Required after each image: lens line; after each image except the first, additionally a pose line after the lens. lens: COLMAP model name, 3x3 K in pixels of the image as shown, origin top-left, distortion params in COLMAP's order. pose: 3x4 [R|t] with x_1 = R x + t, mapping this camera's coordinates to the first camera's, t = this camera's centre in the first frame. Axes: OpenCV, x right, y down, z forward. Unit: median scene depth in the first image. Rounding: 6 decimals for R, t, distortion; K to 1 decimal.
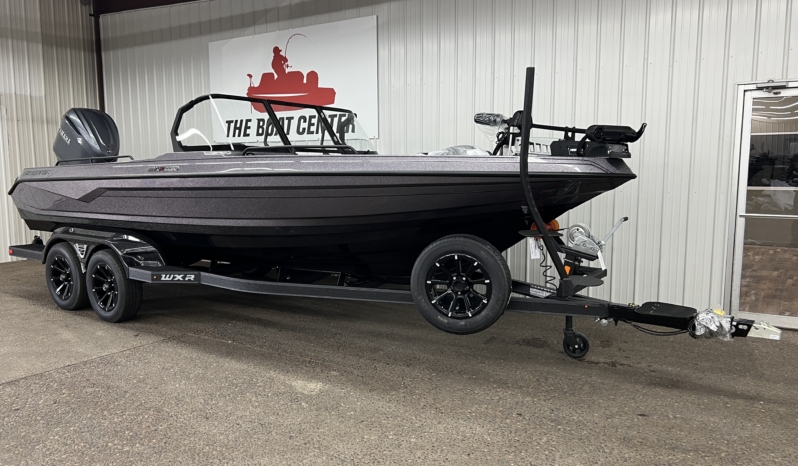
lens RADIAL K [[613.5, 0, 399.3], [0, 613.5, 232.2], [0, 0, 1]] dist [0.047578, -0.019207]
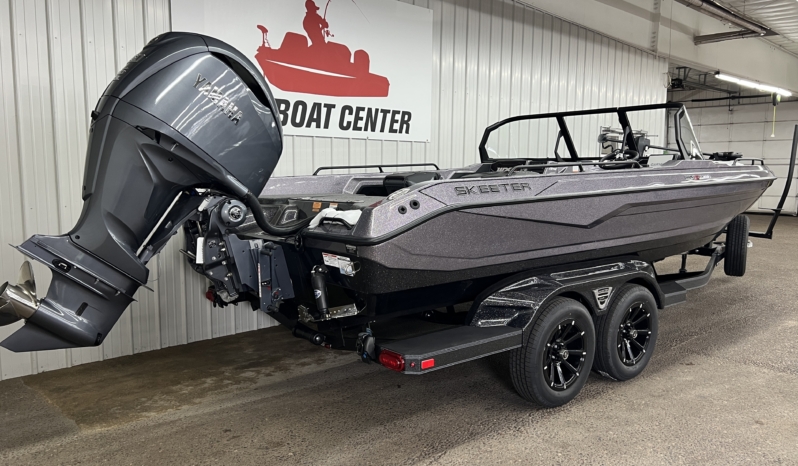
lens RADIAL K [[613.5, 0, 398.9], [0, 613.5, 239.2], [0, 0, 1]] dist [0.047578, -0.019207]
pose [[0.240951, -0.105477, 0.964789, -0.888219], [0.096421, 0.991760, 0.084345, -0.082852], [-0.965736, 0.072703, 0.249136, 0.758325]]
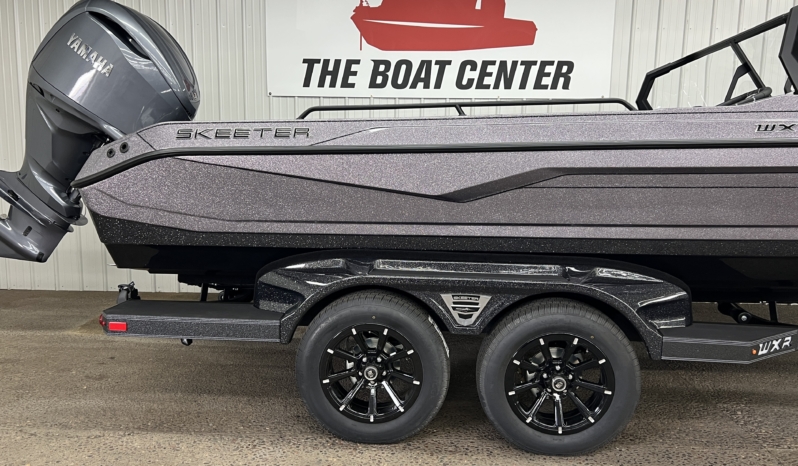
lens RADIAL K [[613.5, 0, 395.0], [0, 613.5, 238.3], [0, 0, 1]] dist [0.047578, -0.019207]
pose [[0.857527, -0.055891, 0.511394, -0.569784], [0.038515, 0.998266, 0.044518, -0.031453], [-0.512995, -0.018480, 0.858192, 0.470631]]
